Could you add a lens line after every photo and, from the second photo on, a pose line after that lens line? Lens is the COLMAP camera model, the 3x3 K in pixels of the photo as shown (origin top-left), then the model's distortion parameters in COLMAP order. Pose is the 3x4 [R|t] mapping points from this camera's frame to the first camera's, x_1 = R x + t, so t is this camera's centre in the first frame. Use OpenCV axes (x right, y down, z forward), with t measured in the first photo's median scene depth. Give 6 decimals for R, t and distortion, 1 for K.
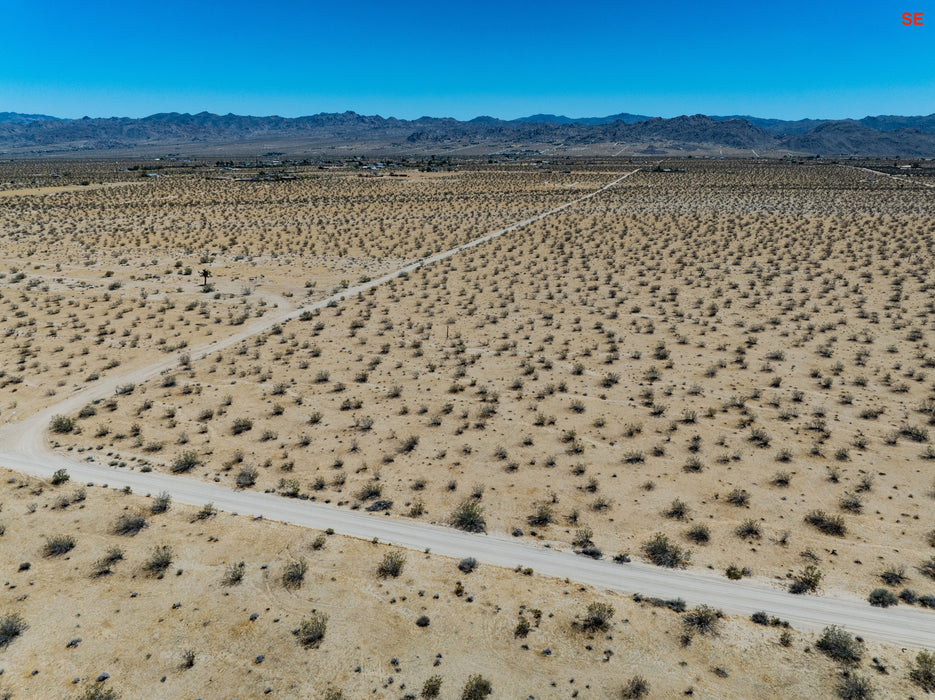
lens RADIAL K [[658.7, 0, 469.2], [0, 658.7, 353.4], [0, 0, 1]] dist [-0.053145, 0.021428]
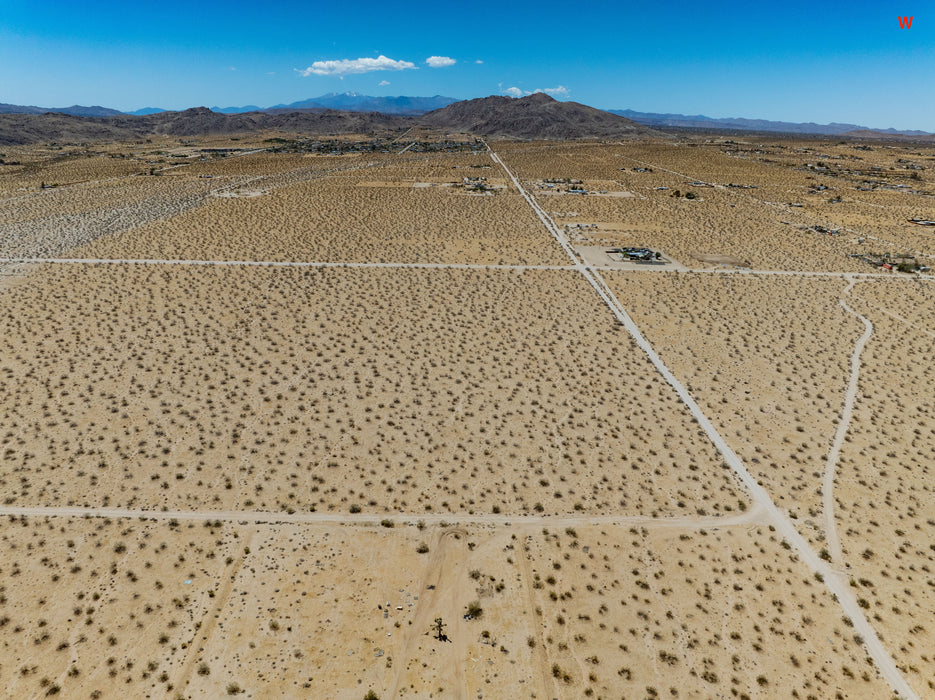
lens RADIAL K [[658.7, 0, 468.2], [0, 658.7, 350.0], [0, 0, 1]] dist [-0.053145, 0.021428]
pose [[-0.336877, -0.320775, 0.885222, -0.704234], [0.254375, 0.874208, 0.413588, -0.511176], [-0.906536, 0.364506, -0.212903, 0.704350]]
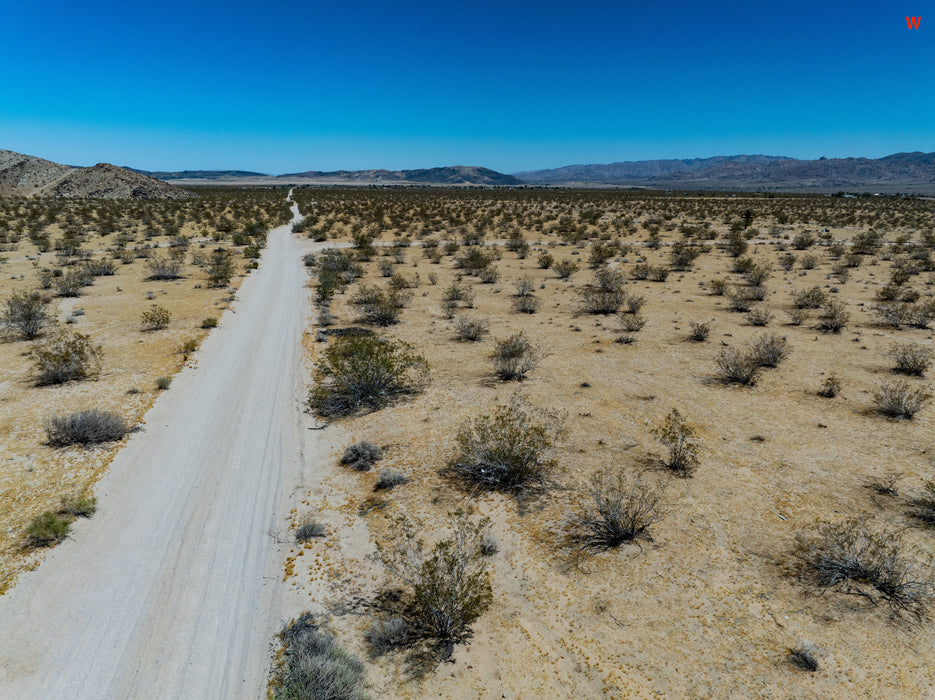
lens RADIAL K [[658.7, 0, 470.3], [0, 658.7, 349.7], [0, 0, 1]] dist [-0.053145, 0.021428]
pose [[0.545403, 0.209054, -0.811685, 0.065910], [-0.261641, 0.962470, 0.072082, 0.047463], [0.796291, 0.173057, 0.579631, 0.203255]]
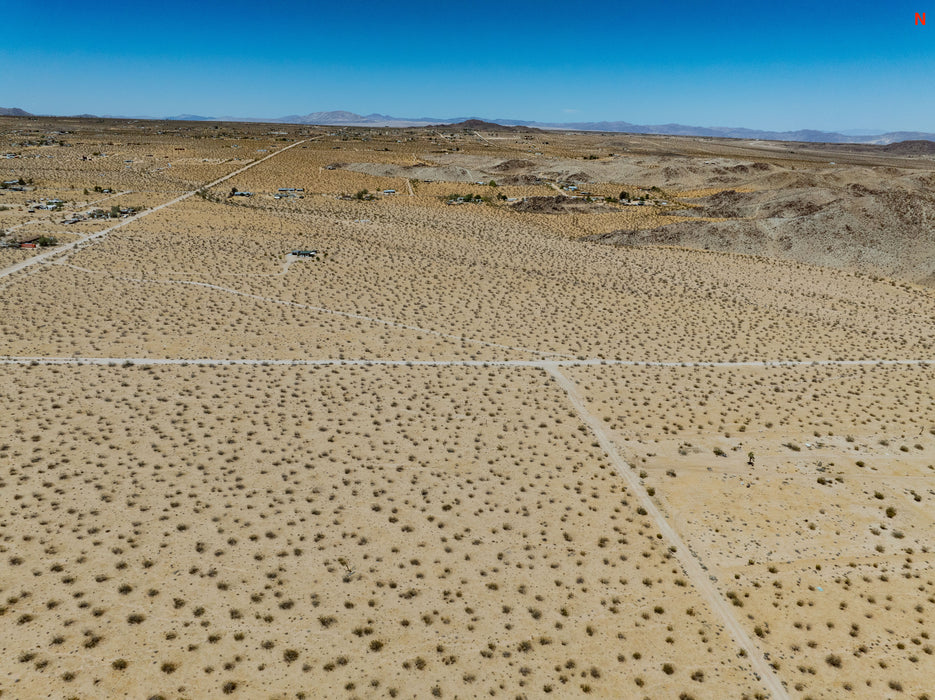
lens RADIAL K [[658.7, 0, 468.1], [0, 658.7, 350.7], [0, 0, 1]] dist [-0.053145, 0.021428]
pose [[-0.897736, 0.114443, -0.425408, 0.383576], [-0.161675, 0.812694, 0.559812, -0.602119], [0.409793, 0.571342, -0.711083, 1.060808]]
